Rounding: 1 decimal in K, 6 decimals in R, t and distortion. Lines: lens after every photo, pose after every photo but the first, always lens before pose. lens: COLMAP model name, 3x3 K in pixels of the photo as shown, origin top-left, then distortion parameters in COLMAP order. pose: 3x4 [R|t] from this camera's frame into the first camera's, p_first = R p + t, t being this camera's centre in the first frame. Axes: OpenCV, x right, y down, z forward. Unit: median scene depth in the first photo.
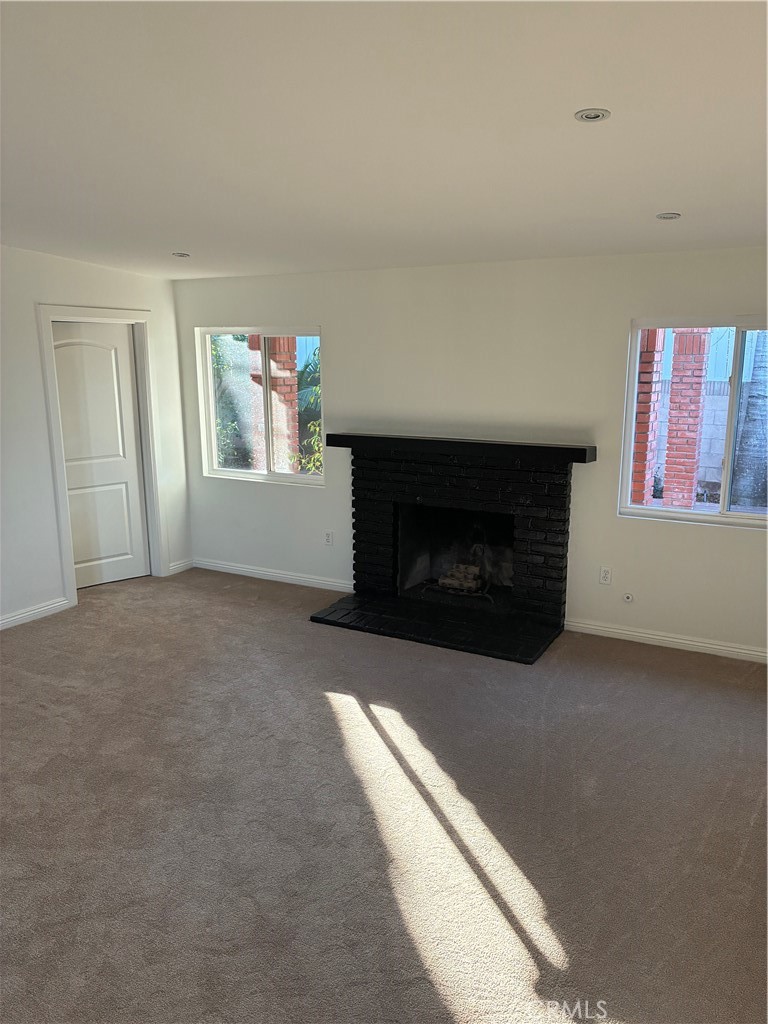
lens RADIAL K [[775.0, 0, 385.7], [0, 775.0, 513.6], [0, 0, 1]] dist [0.038380, -0.051126]
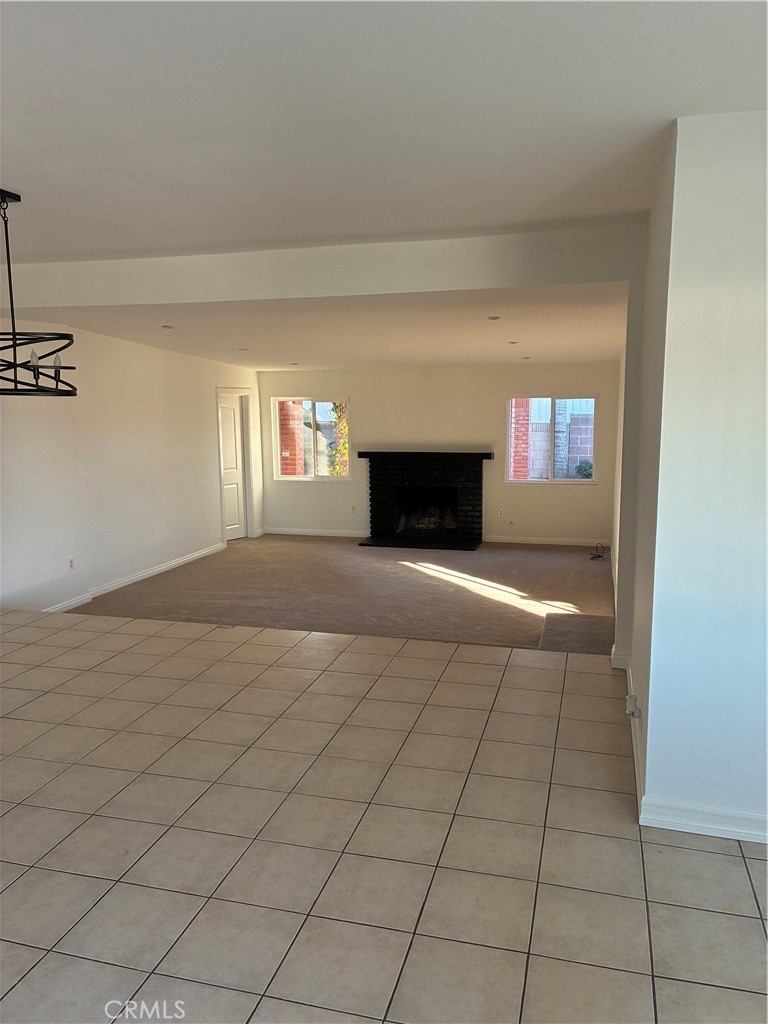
lens RADIAL K [[775.0, 0, 383.6], [0, 775.0, 512.2], [0, 0, 1]] dist [0.038380, -0.051126]
pose [[0.974275, -0.042746, 0.221270, -0.415583], [0.056689, 0.996761, -0.057050, 0.150385], [-0.218114, 0.068126, 0.973543, -0.825768]]
